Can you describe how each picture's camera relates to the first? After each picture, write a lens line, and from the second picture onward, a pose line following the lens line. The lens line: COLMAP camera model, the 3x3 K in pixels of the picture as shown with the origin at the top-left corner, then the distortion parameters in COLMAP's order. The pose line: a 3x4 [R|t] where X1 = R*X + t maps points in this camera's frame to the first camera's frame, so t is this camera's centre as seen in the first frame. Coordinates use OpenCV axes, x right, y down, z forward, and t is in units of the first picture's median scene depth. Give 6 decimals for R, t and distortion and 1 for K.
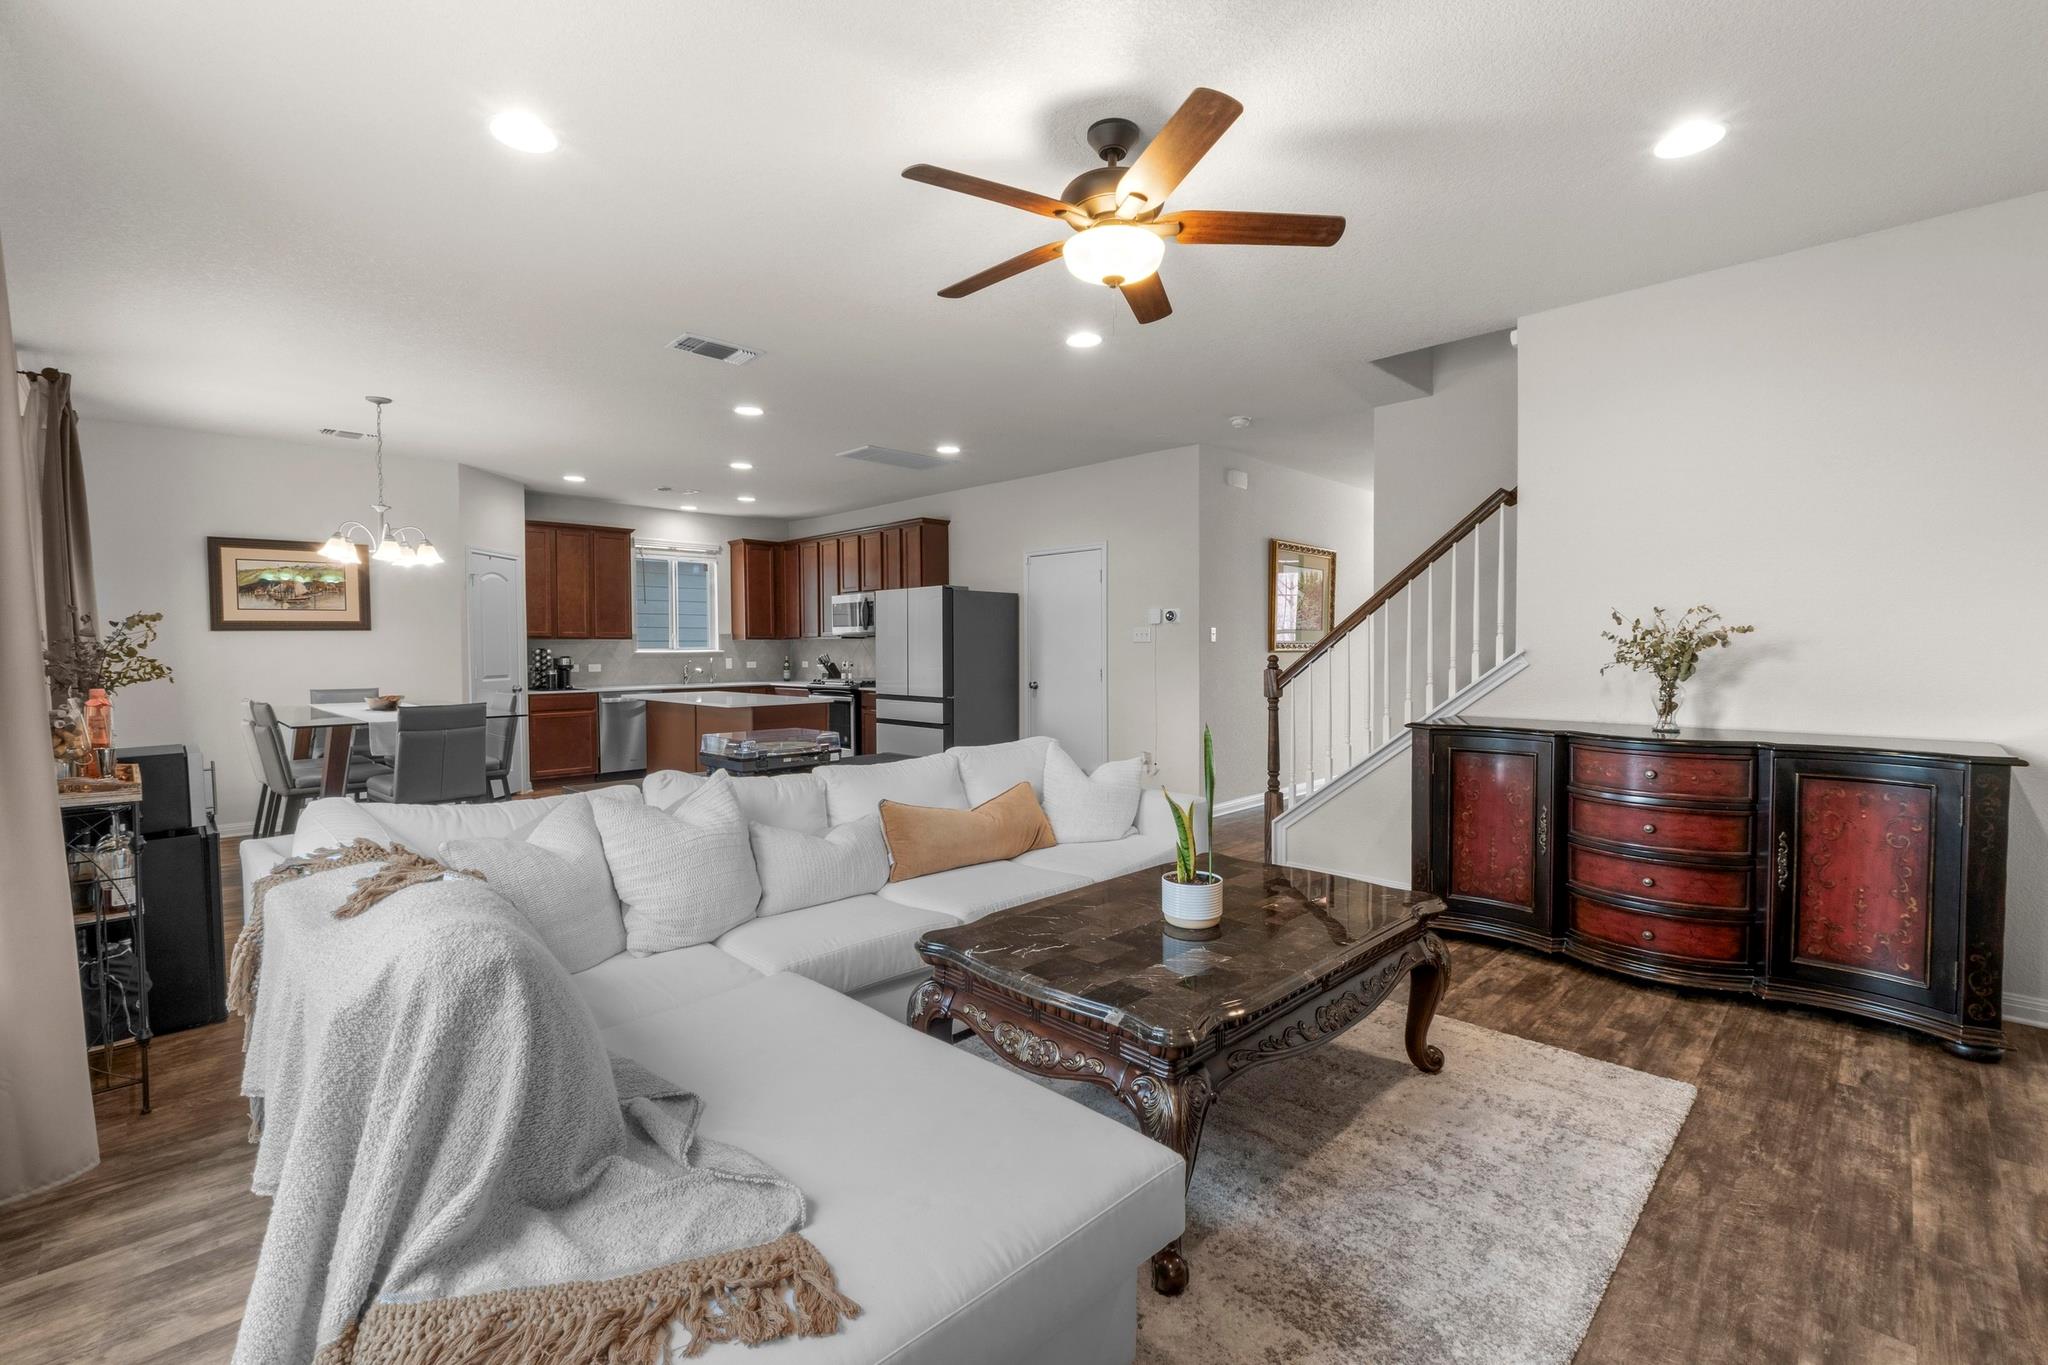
lens RADIAL K [[889.5, 0, 1024.0], [0, 889.5, 682.5], [0, 0, 1]] dist [0.000892, 0.000089]
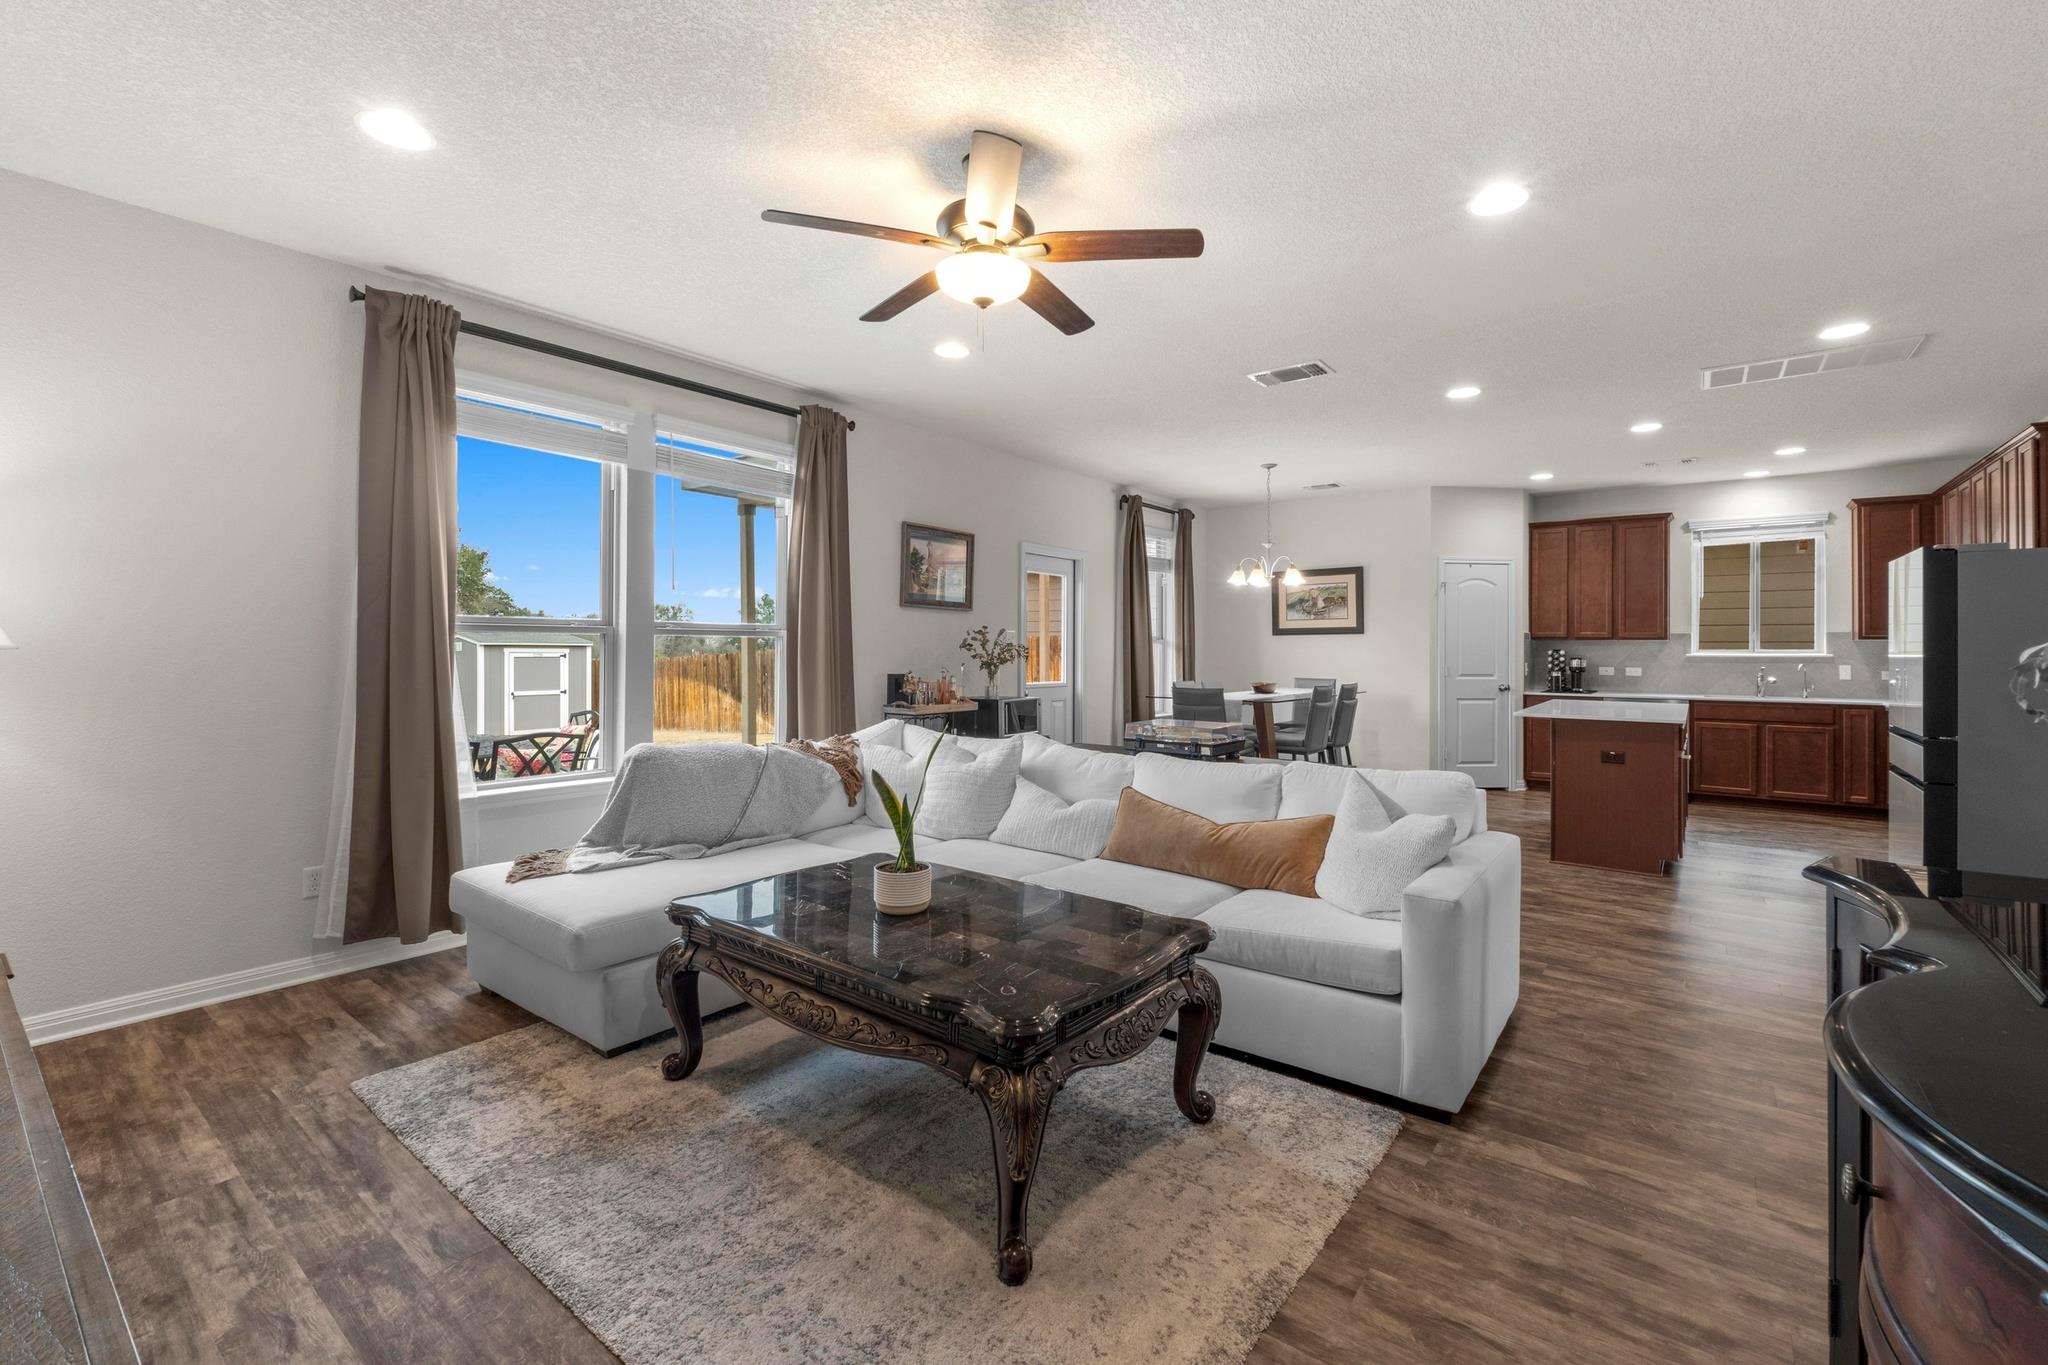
lens RADIAL K [[886.9, 0, 1020.7], [0, 886.9, 648.7], [0, 0, 1]] dist [-0.001573, -0.000101]
pose [[0.127800, 0.005564, -0.991784, 0.428666], [-0.044703, 0.999000, -0.000156, -0.014923], [0.990792, 0.044355, 0.127921, 0.343029]]
